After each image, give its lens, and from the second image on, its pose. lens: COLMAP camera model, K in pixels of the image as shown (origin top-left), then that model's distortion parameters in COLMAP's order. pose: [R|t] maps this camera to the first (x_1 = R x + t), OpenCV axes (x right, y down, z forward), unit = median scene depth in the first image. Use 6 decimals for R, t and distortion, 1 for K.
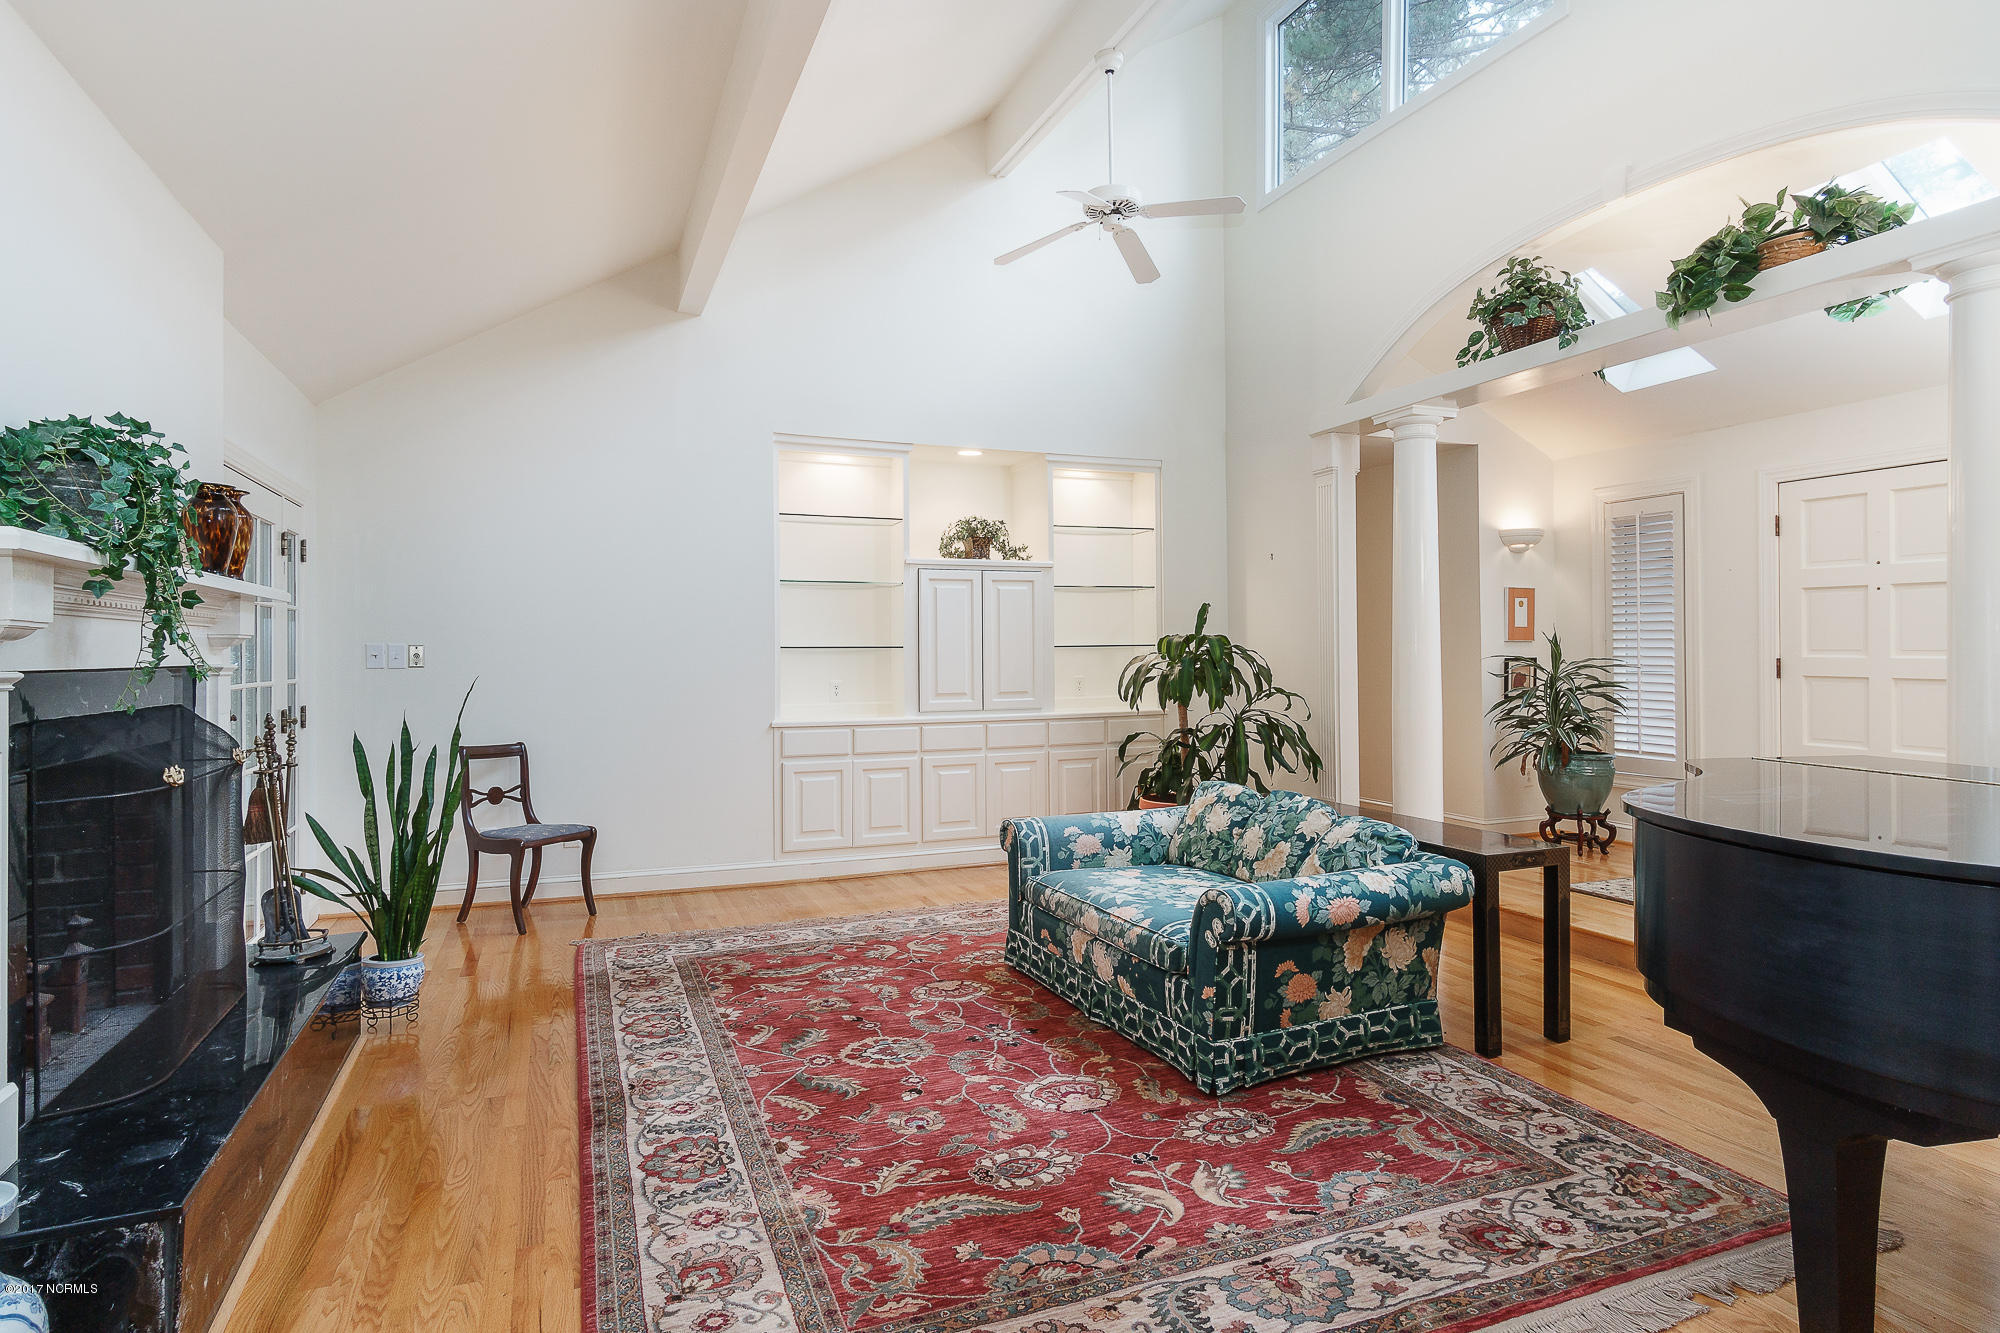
lens RADIAL K [[1070.8, 0, 997.4], [0, 1070.8, 655.3], [0, 0, 1]] dist [0.001496, 0.000156]
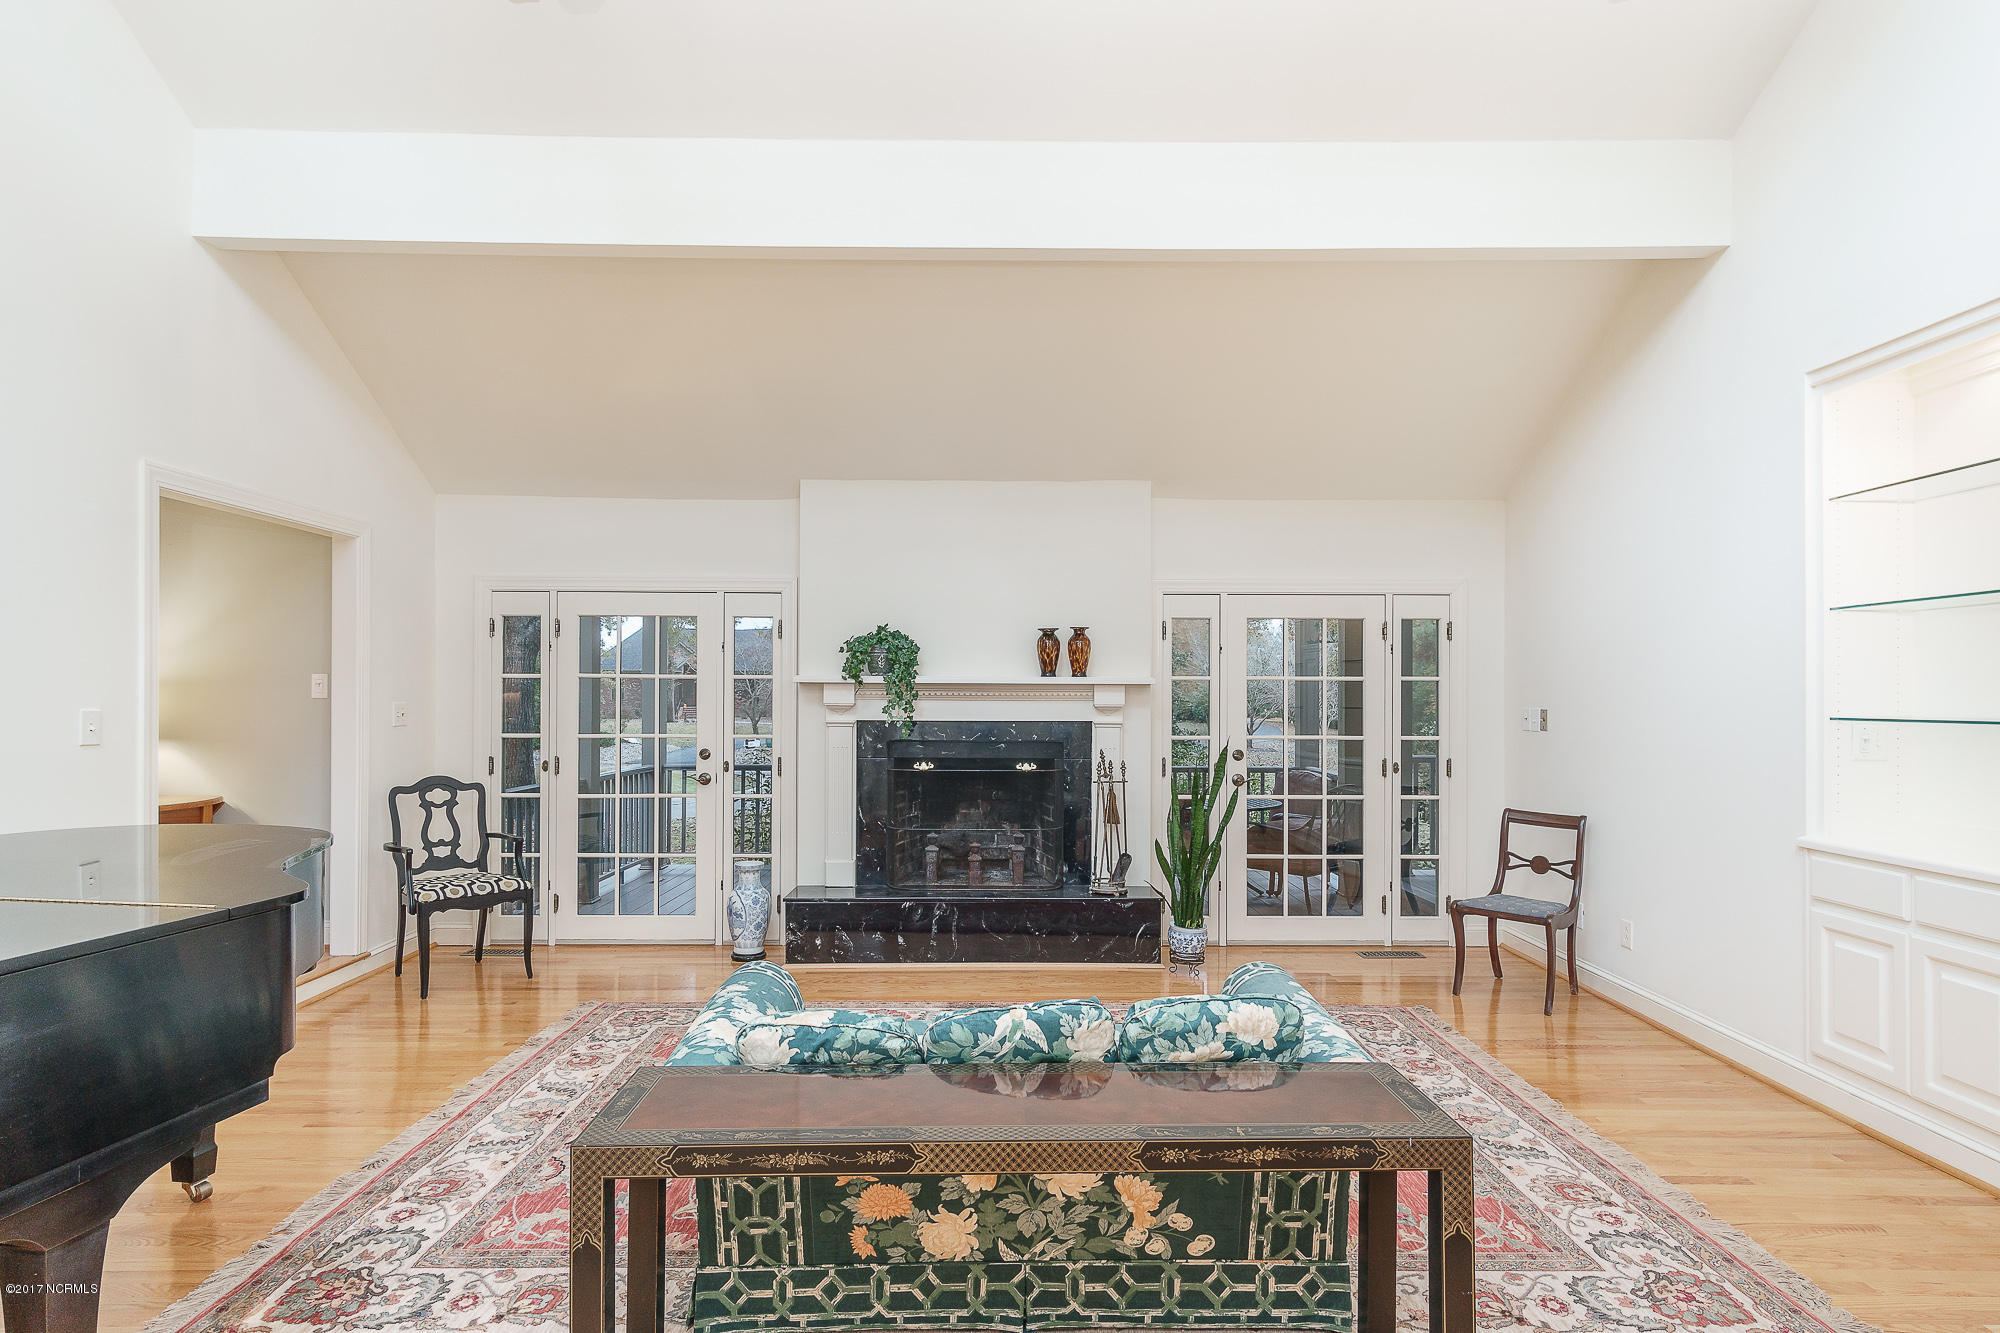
lens RADIAL K [[1070.8, 0, 999.4], [0, 1070.8, 679.8], [0, 0, 1]] dist [0.001496, 0.000156]
pose [[-0.363814, -0.013476, -0.931374, 1.261878], [-0.007945, 0.999904, -0.011364, -0.043623], [0.931438, 0.003265, -0.363886, 1.852117]]
